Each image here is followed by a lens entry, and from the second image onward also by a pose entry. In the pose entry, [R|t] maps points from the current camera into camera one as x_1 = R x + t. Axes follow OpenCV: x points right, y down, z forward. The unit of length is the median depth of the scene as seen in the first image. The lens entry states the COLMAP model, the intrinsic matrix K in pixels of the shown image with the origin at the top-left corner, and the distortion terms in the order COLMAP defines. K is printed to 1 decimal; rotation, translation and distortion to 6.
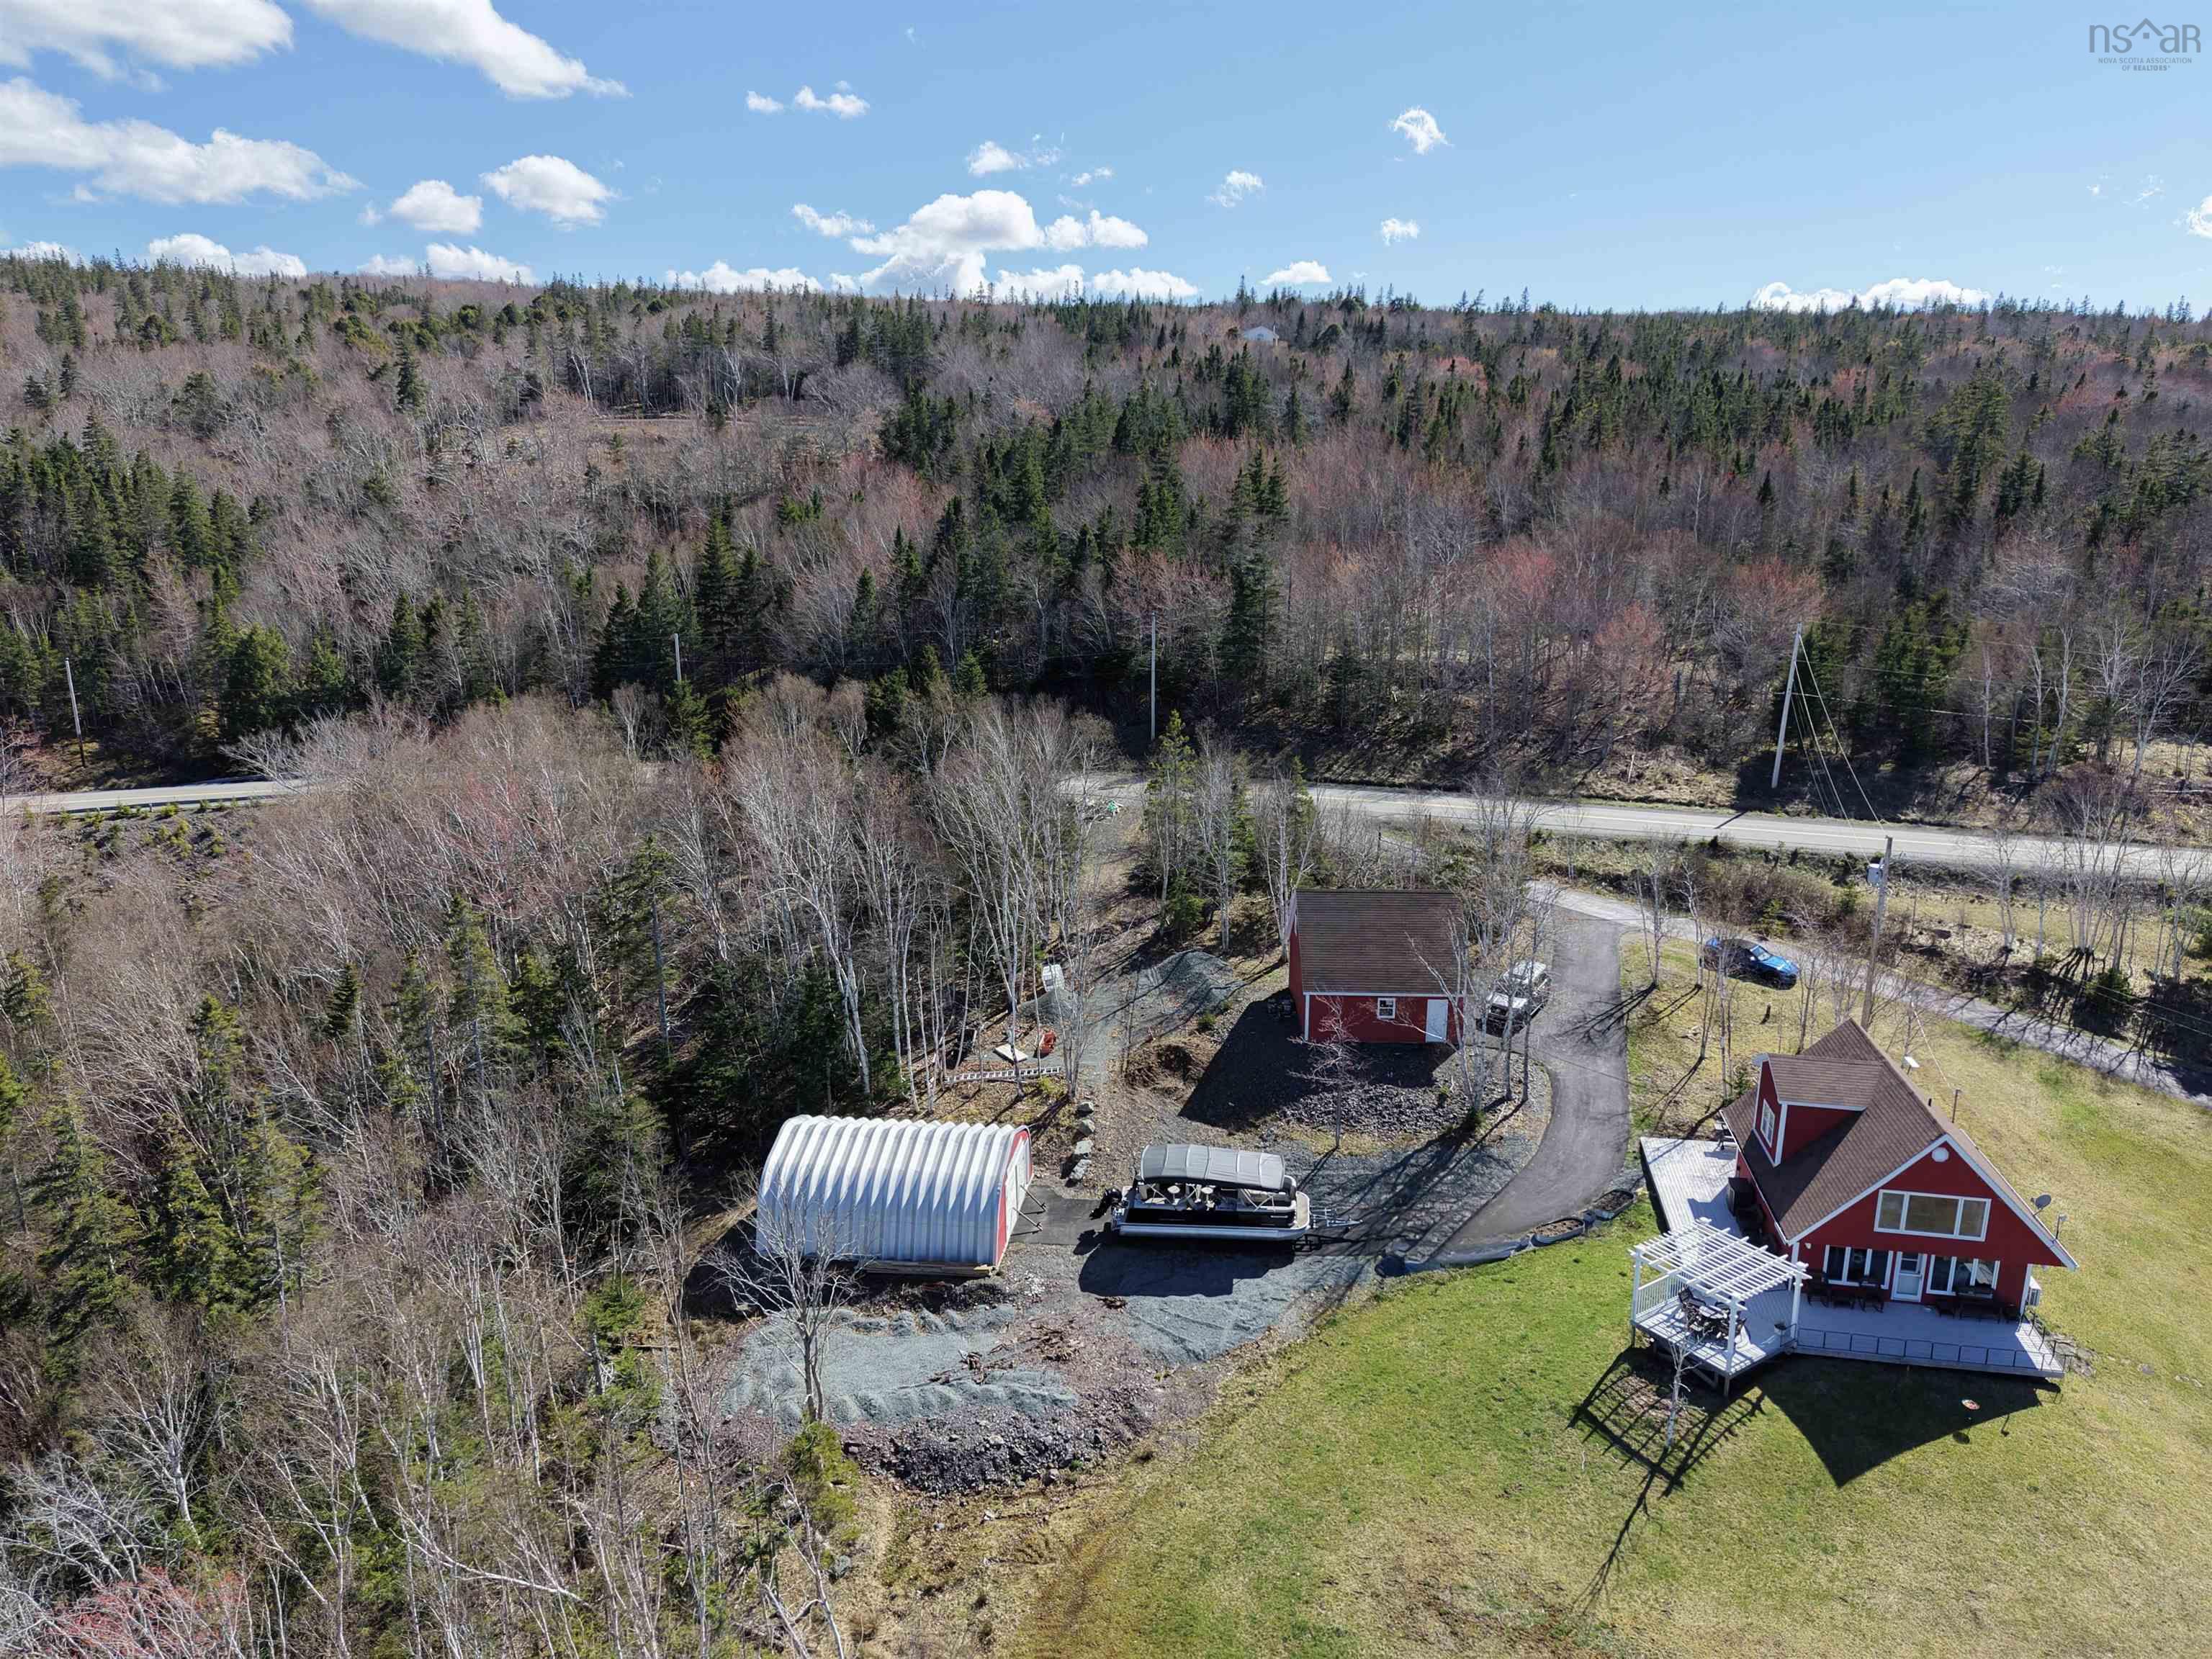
lens RADIAL K [[1478.4, 0, 1103.2], [0, 1478.4, 830.5], [0, 0, 1]] dist [0.015217, -0.010602]
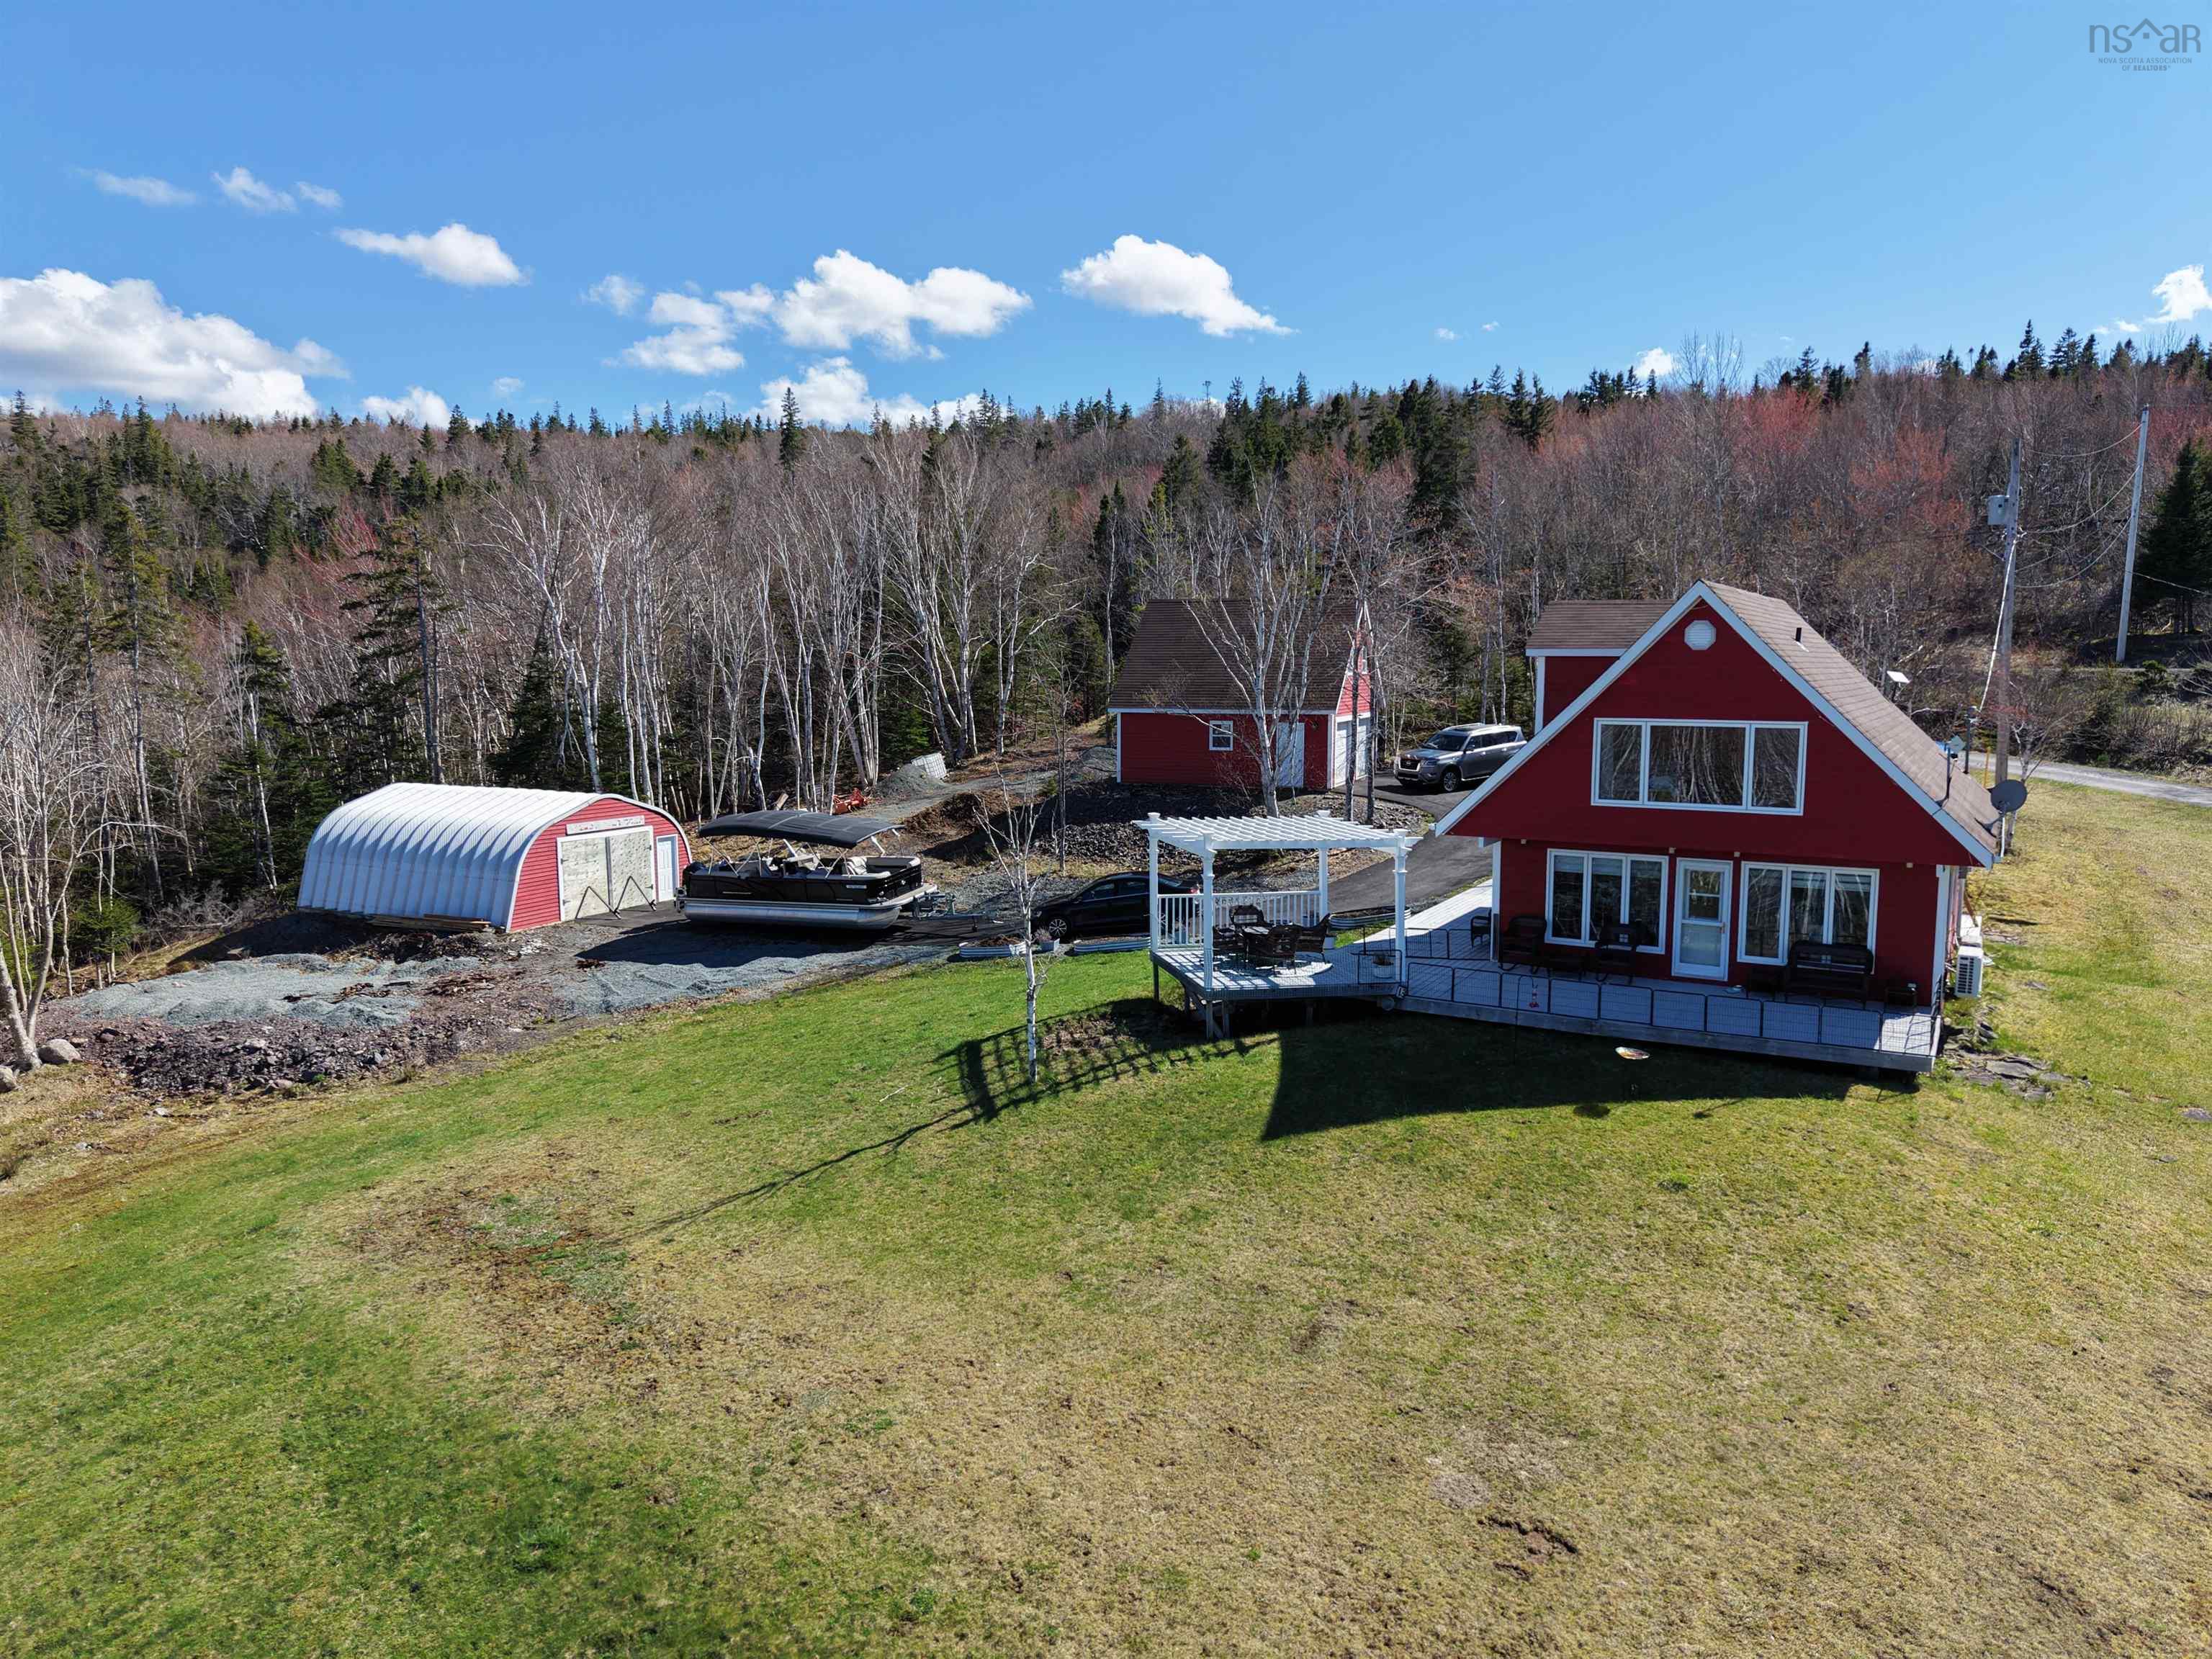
lens RADIAL K [[1478.4, 0, 1107.5], [0, 1478.4, 829.0], [0, 0, 1]] dist [0.015217, -0.010602]
pose [[0.935358, 0.035105, -0.351955, 0.536073], [-0.083580, 0.988819, -0.123493, 0.351866], [0.343685, 0.144927, 0.927835, 0.450886]]
